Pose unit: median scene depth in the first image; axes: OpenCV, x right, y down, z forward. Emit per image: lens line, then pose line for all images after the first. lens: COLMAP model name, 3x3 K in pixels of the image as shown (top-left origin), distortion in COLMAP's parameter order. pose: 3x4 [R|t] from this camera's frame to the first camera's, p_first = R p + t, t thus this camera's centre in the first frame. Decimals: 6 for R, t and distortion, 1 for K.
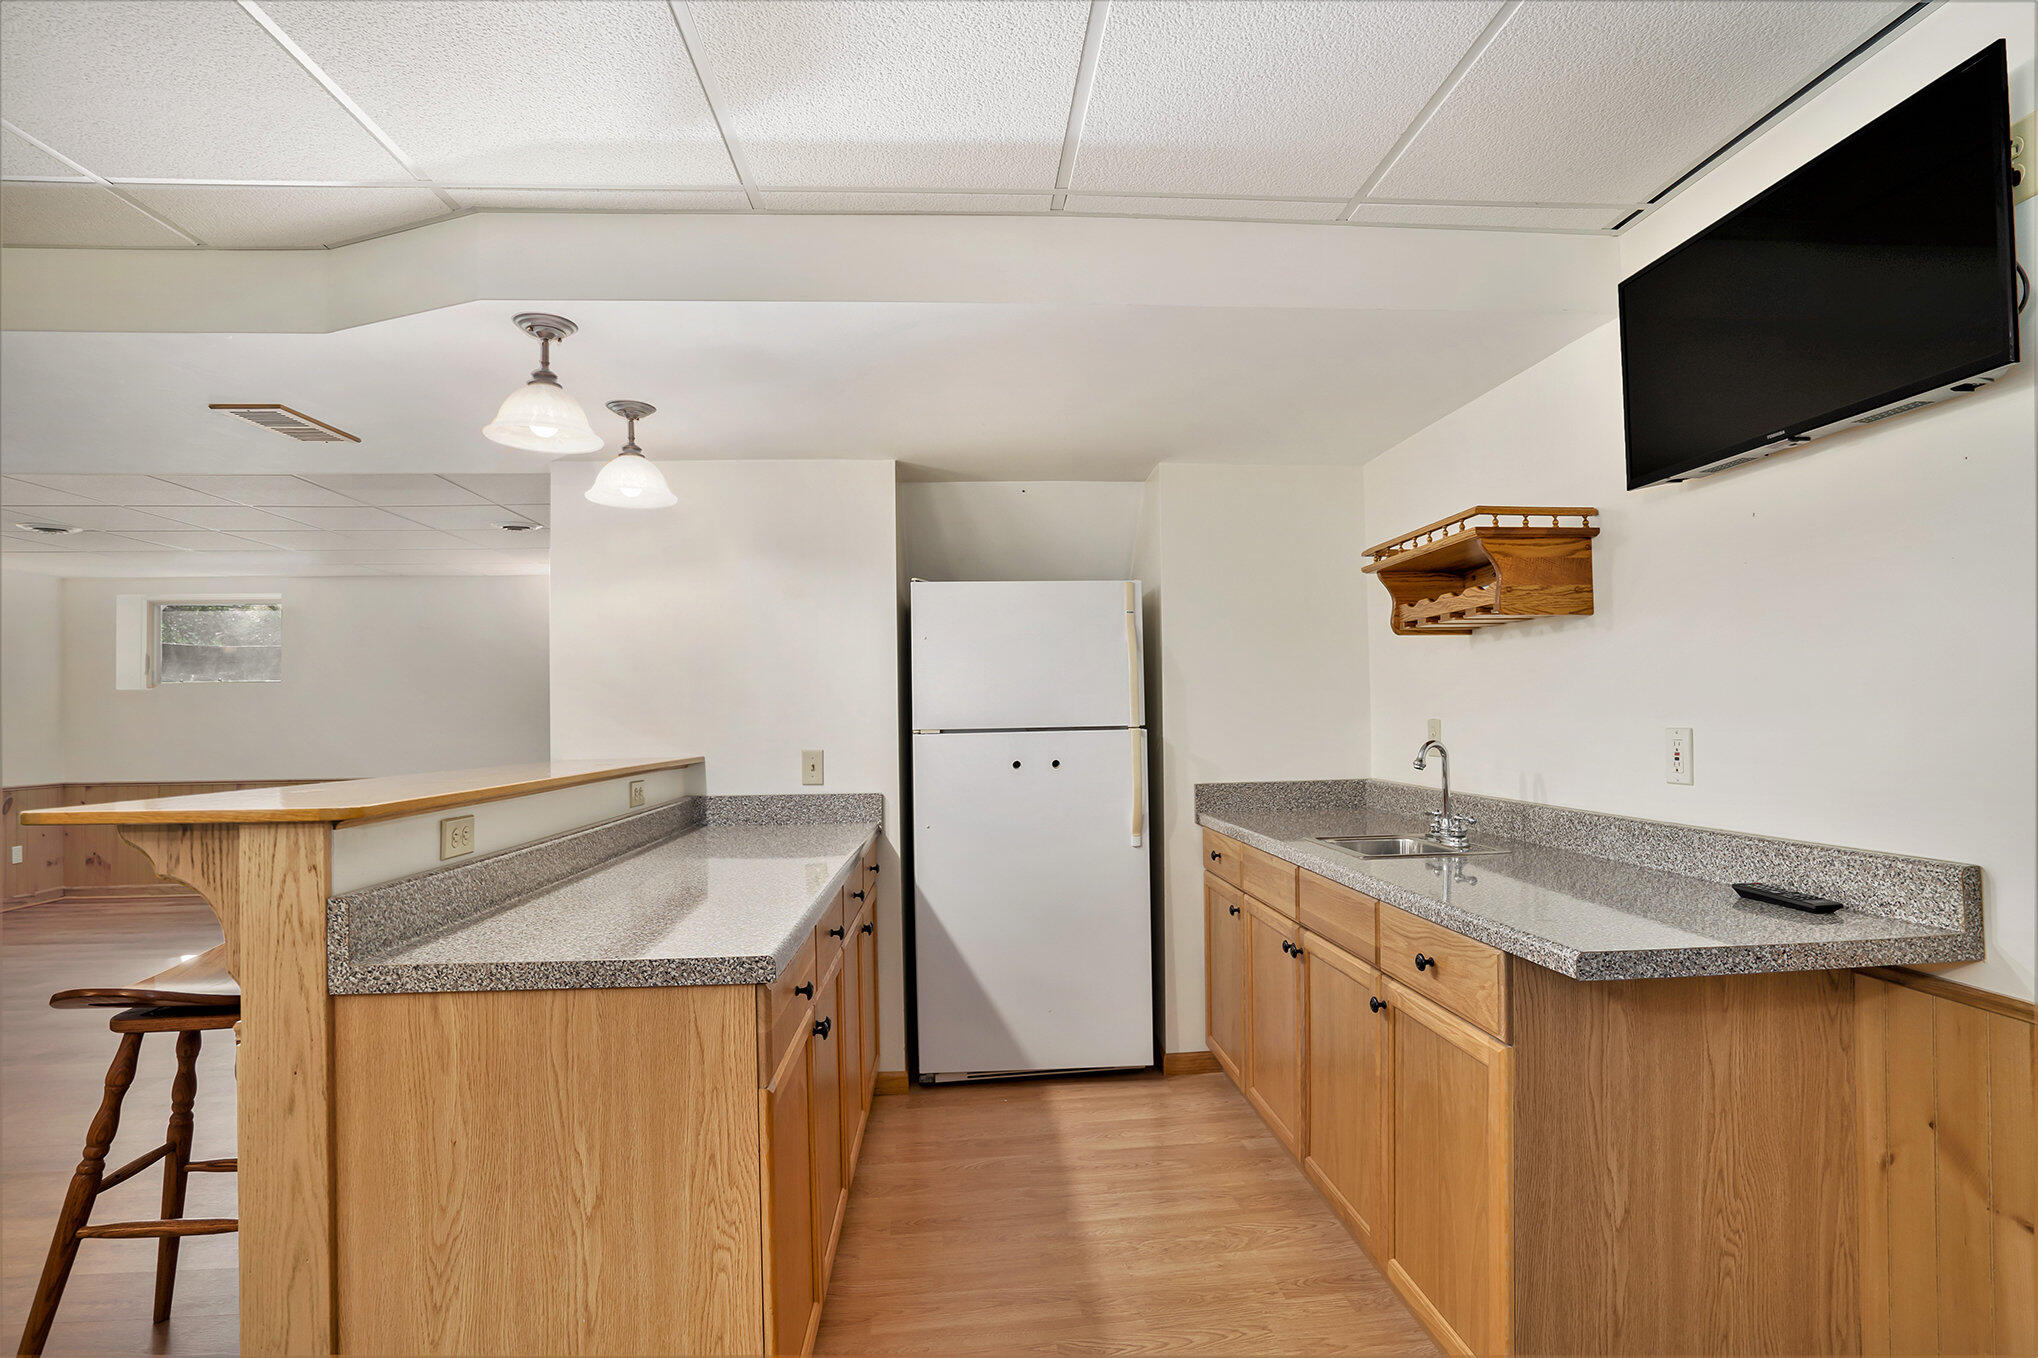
lens RADIAL K [[954.5, 0, 1019.0], [0, 954.5, 679.0], [0, 0, 1]] dist [0.012807, 0.000065]
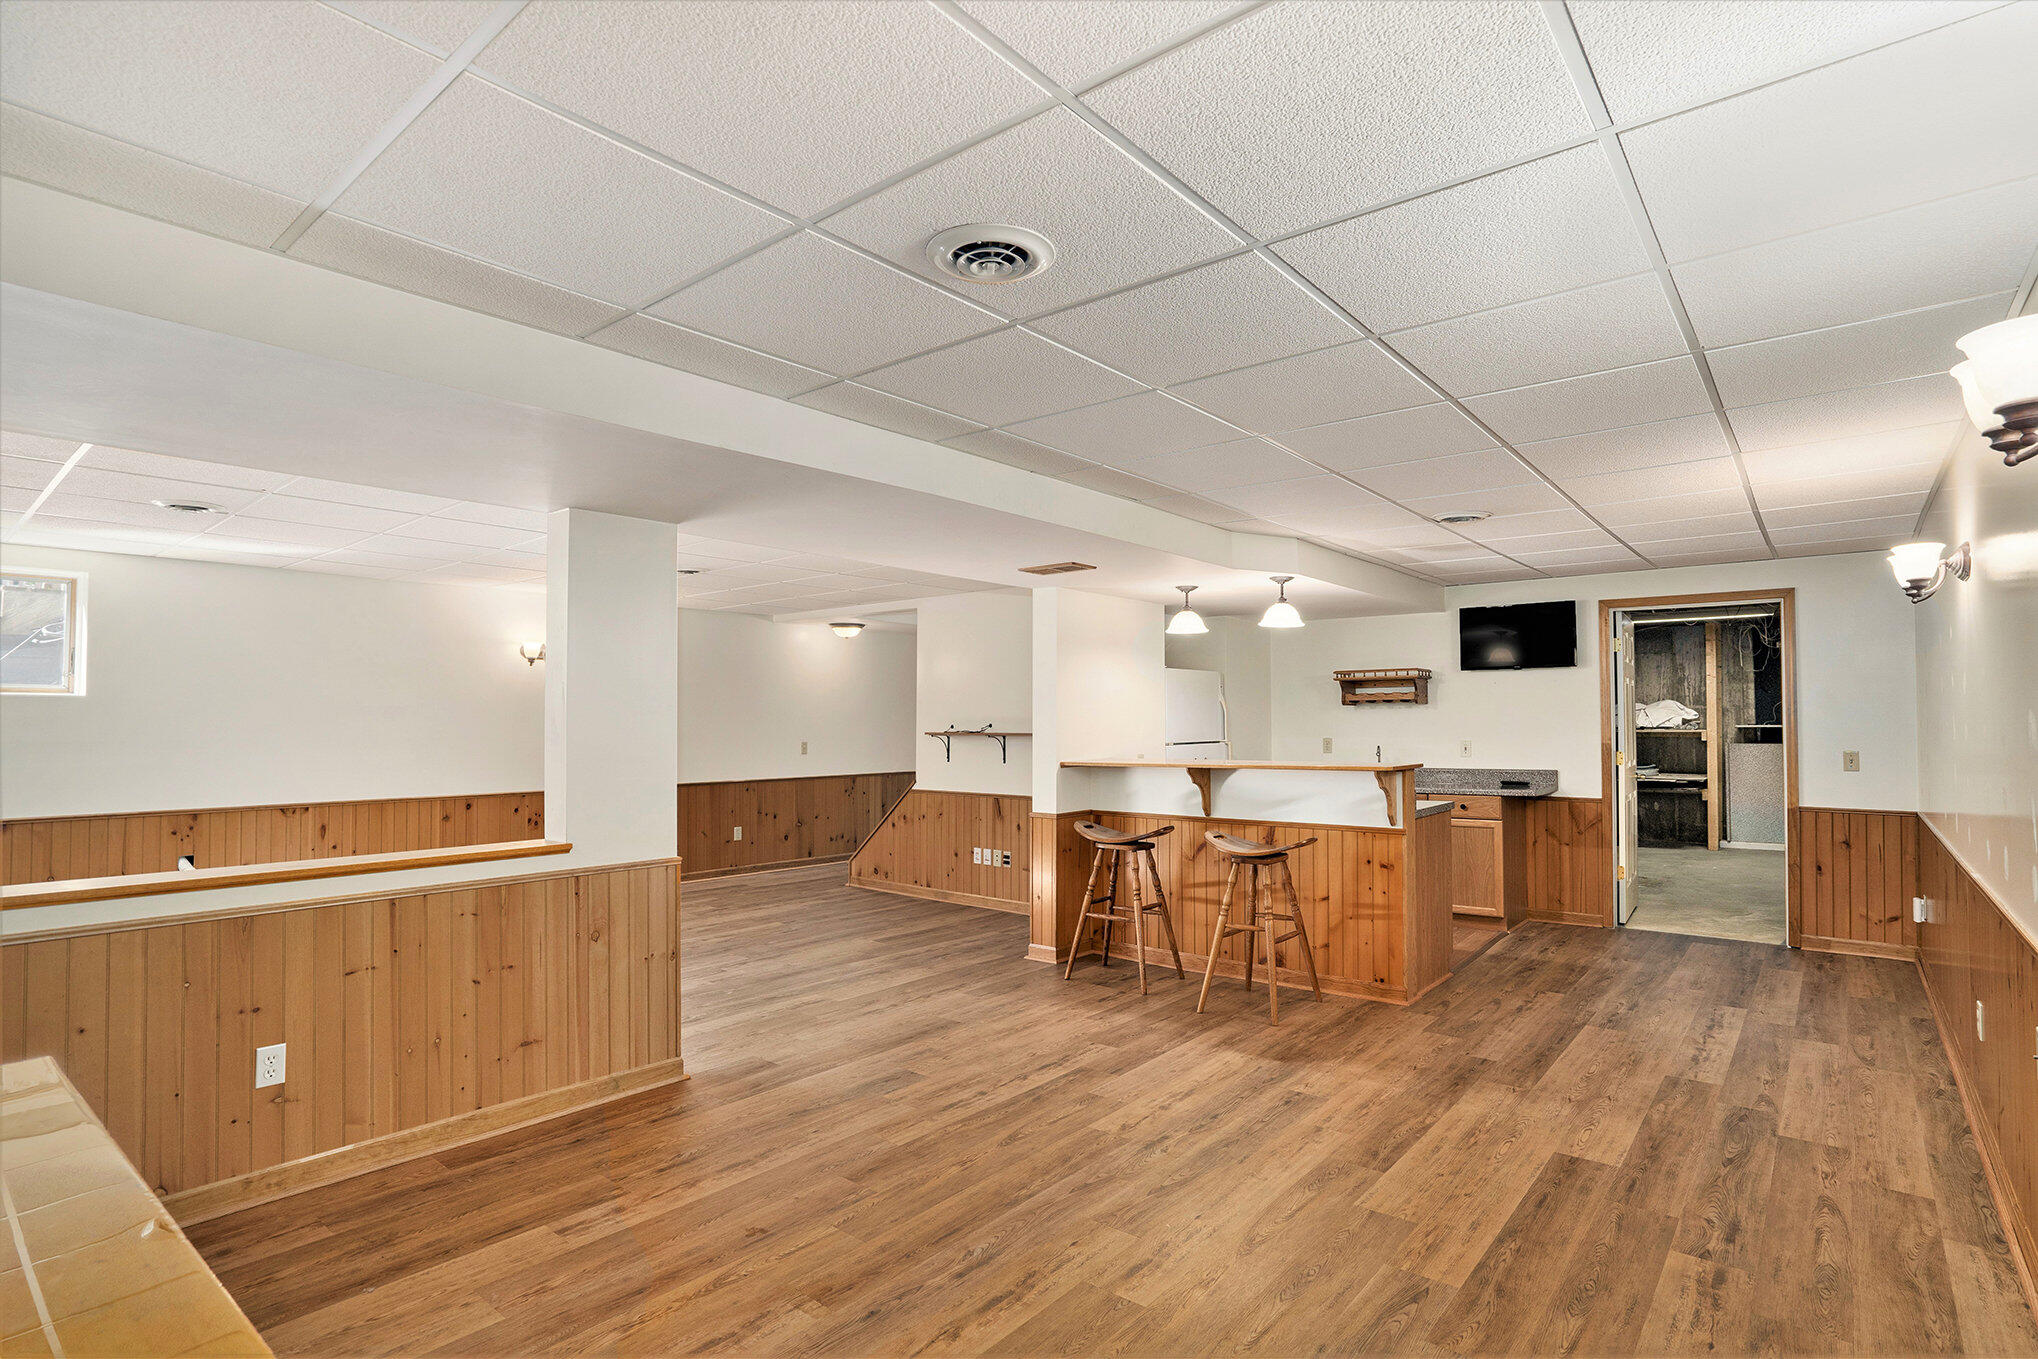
lens RADIAL K [[1000.3, 0, 1018.9], [0, 1000.3, 710.8], [0, 0, 1]] dist [-0.000439, -0.000057]
pose [[0.697049, 0.021520, 0.716701, -2.830397], [-0.034204, 0.999410, 0.003258, -0.013726], [-0.716208, -0.026785, 0.697373, -0.325809]]
